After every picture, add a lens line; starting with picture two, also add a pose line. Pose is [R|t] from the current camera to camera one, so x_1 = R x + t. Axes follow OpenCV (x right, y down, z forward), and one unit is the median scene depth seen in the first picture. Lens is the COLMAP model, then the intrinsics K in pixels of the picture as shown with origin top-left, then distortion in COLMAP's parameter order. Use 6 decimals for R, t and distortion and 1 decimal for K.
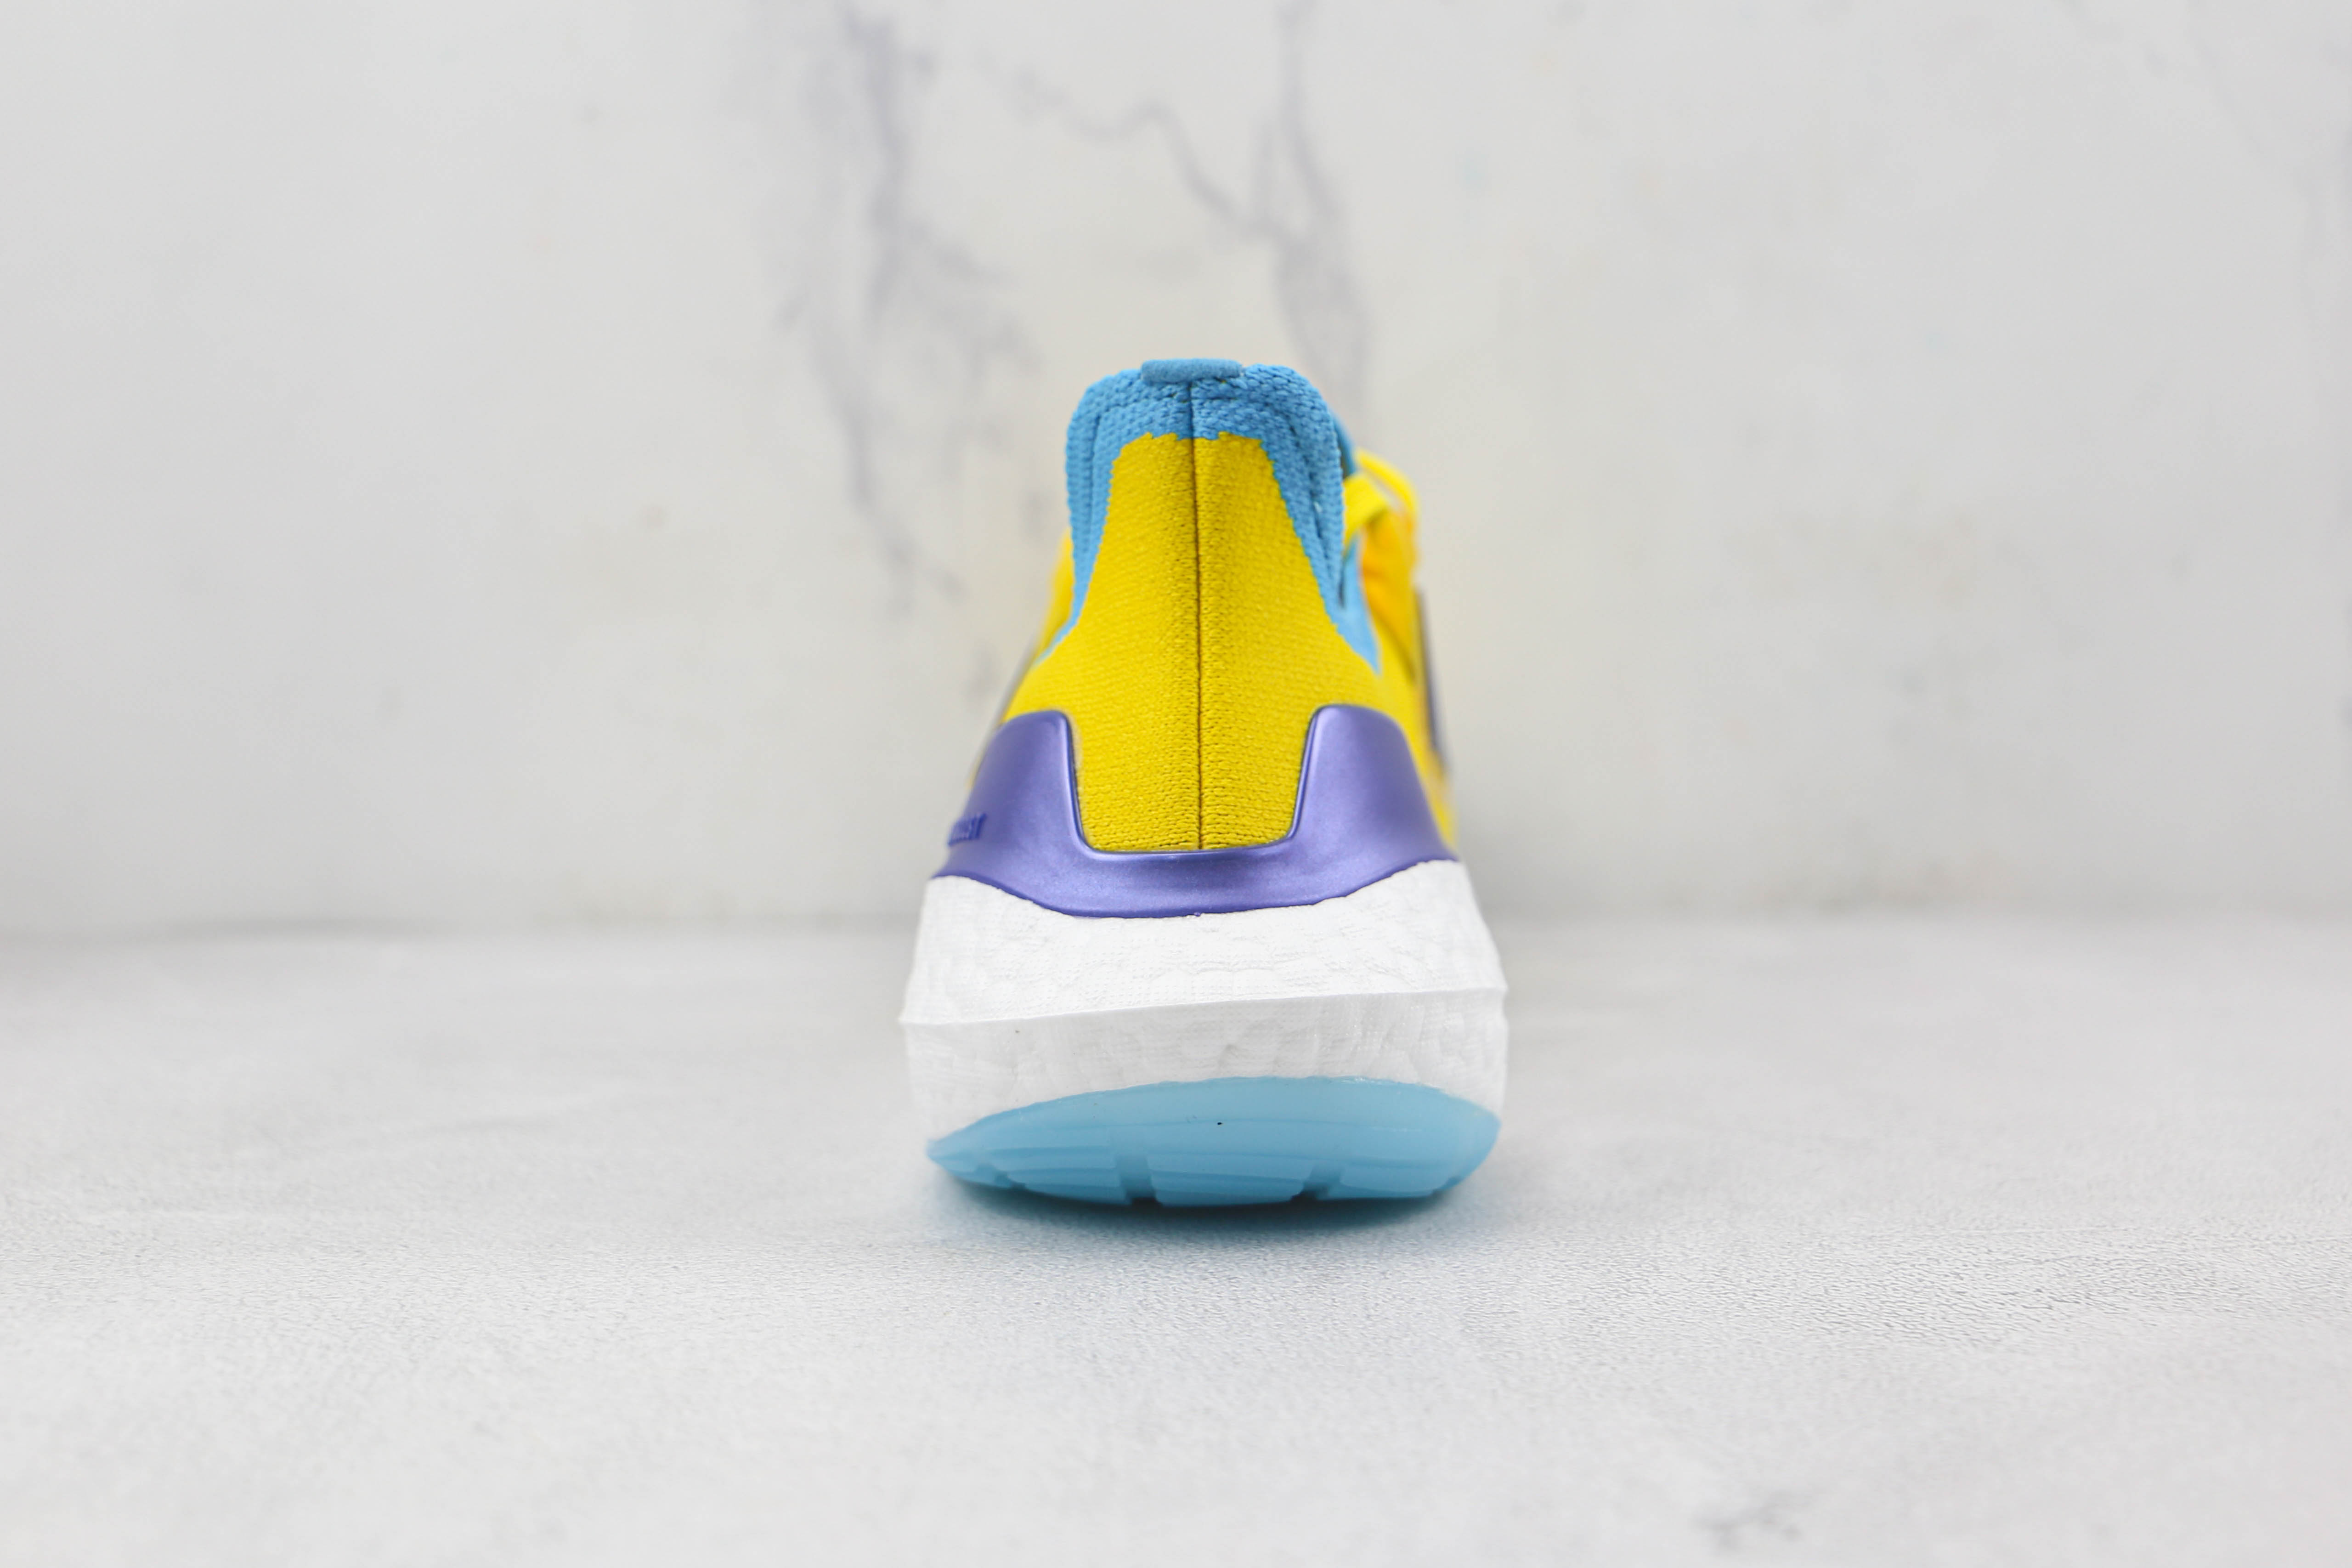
lens RADIAL K [[2872.7, 0, 1215.6], [0, 2872.7, 883.4], [0, 0, 1]] dist [-0.035597, -0.007903]
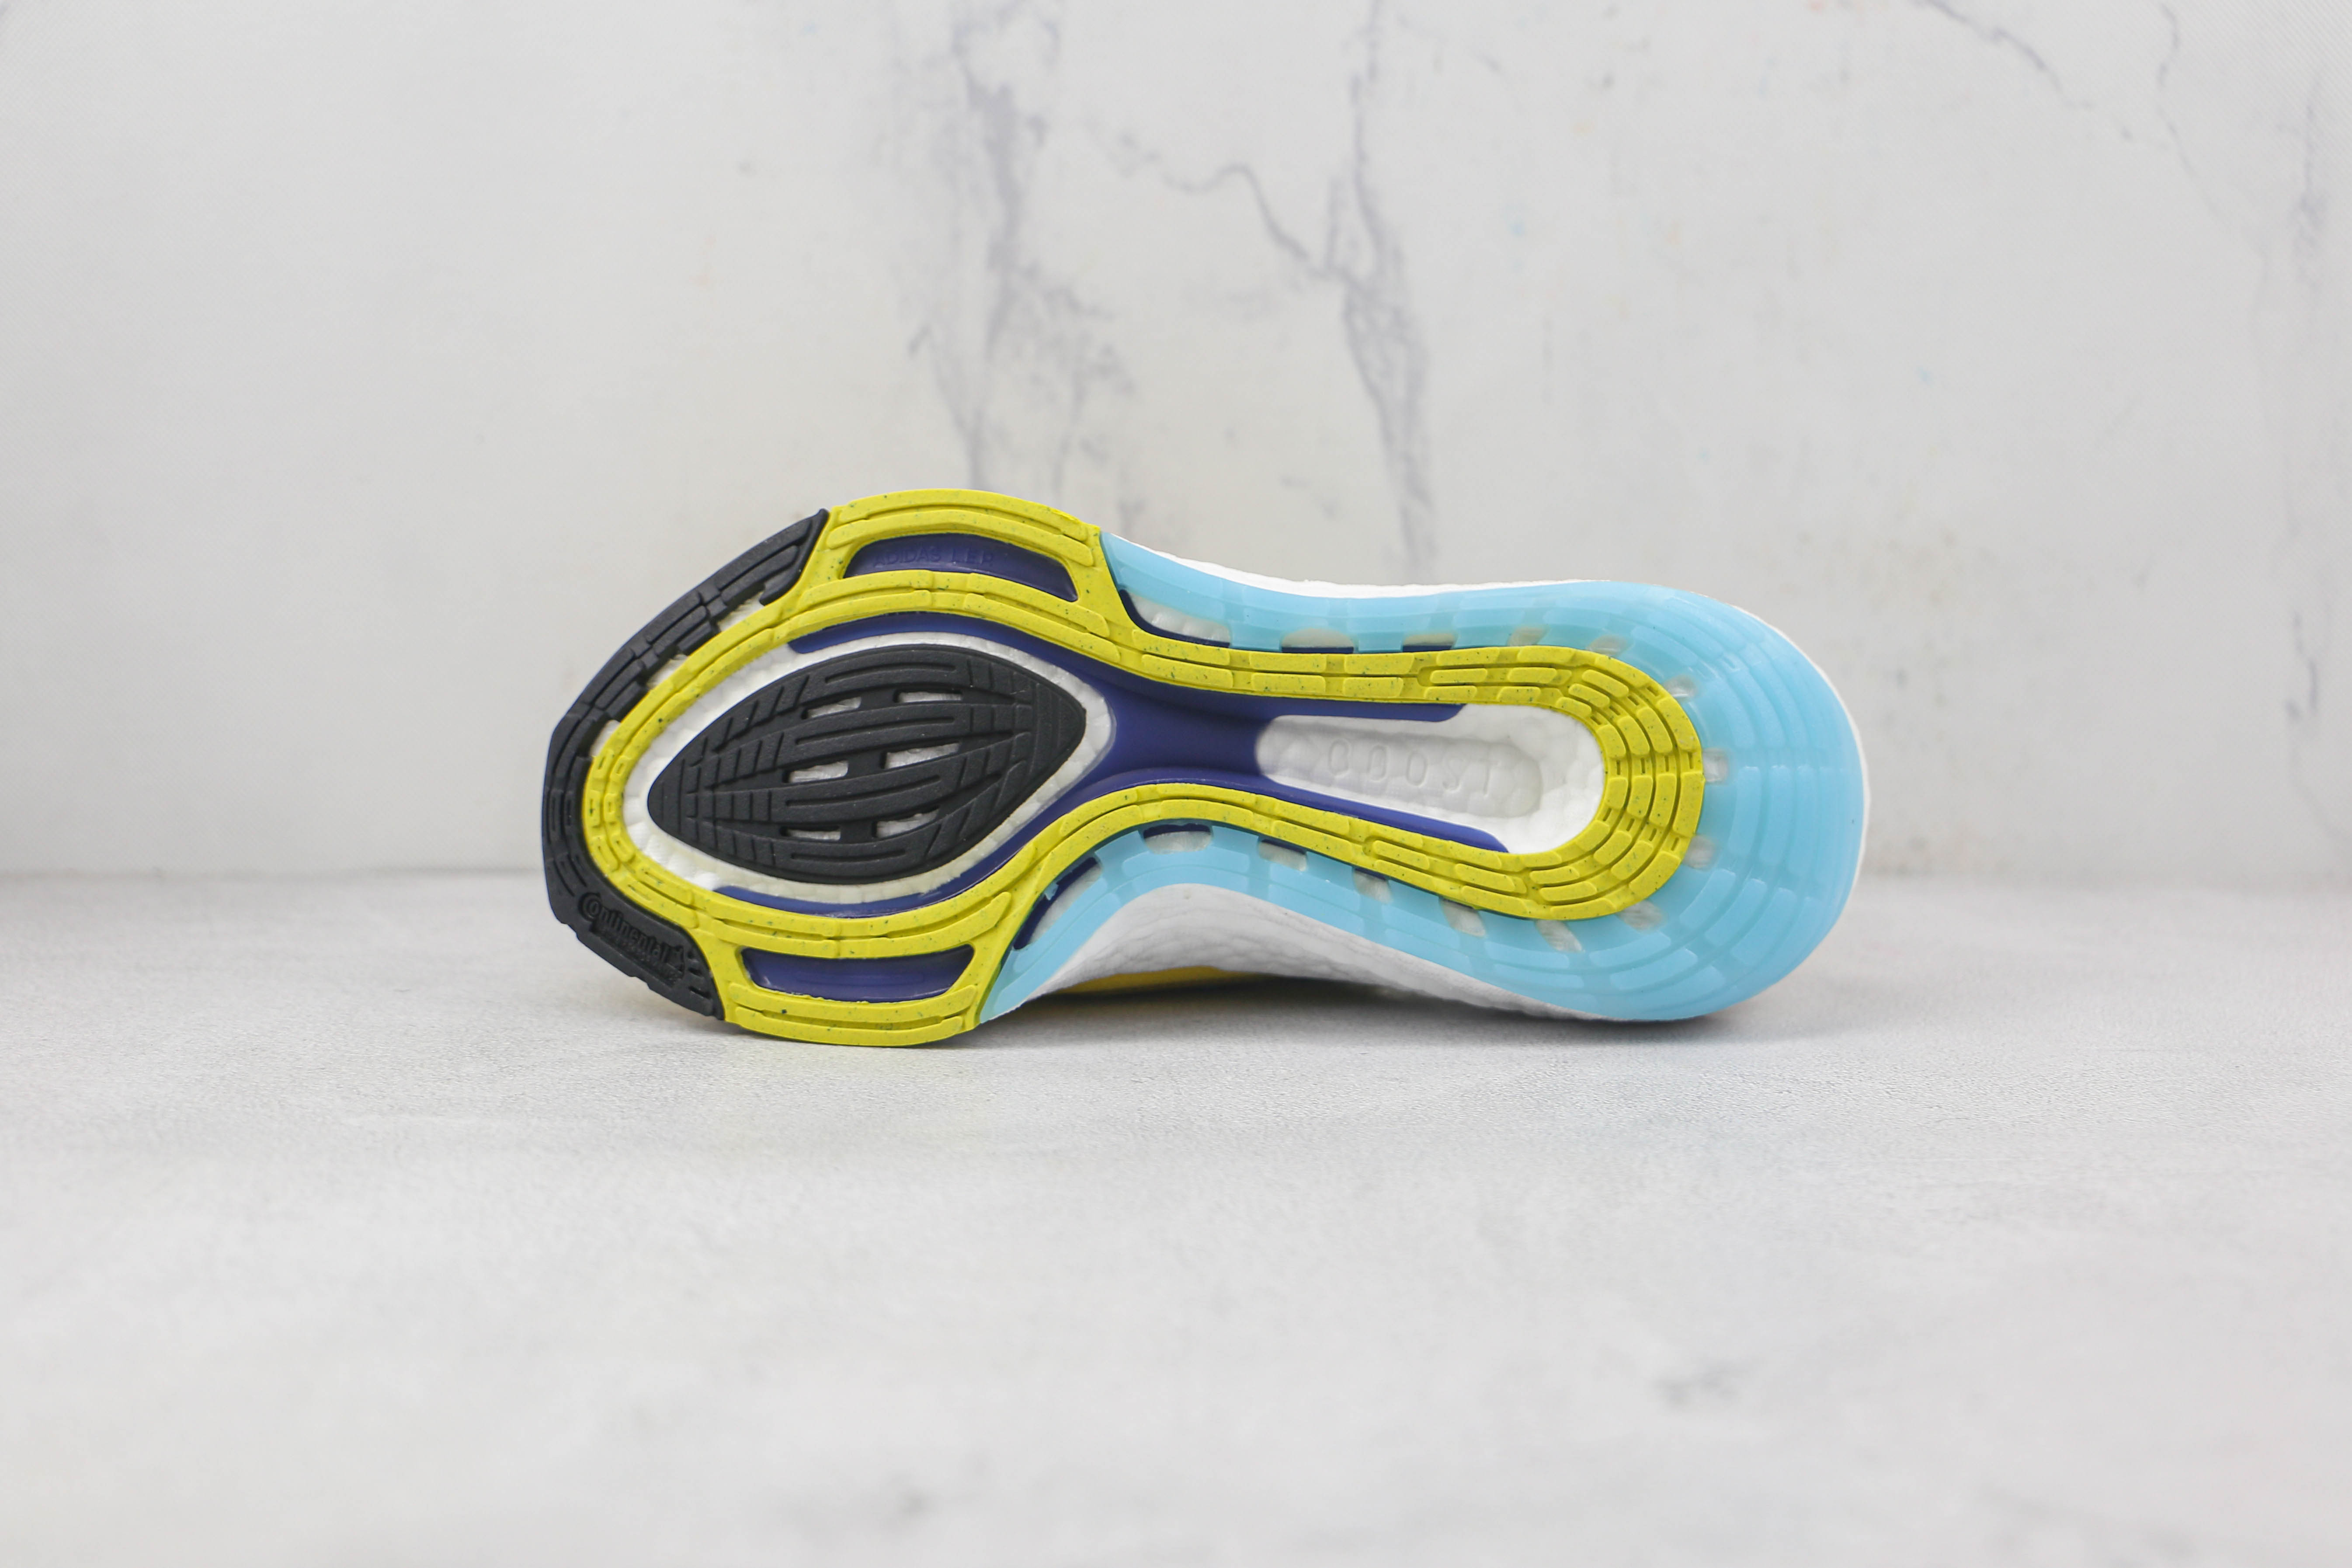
lens RADIAL K [[2842.8, 0, 1179.2], [0, 2842.8, 868.2], [0, 0, 1]] dist [-0.038987, 0.101396]
pose [[0.999239, 0.015285, -0.035897, -0.000425], [-0.014463, 0.999630, 0.023032, -0.022362], [0.036236, -0.022495, 0.999090, -0.185039]]
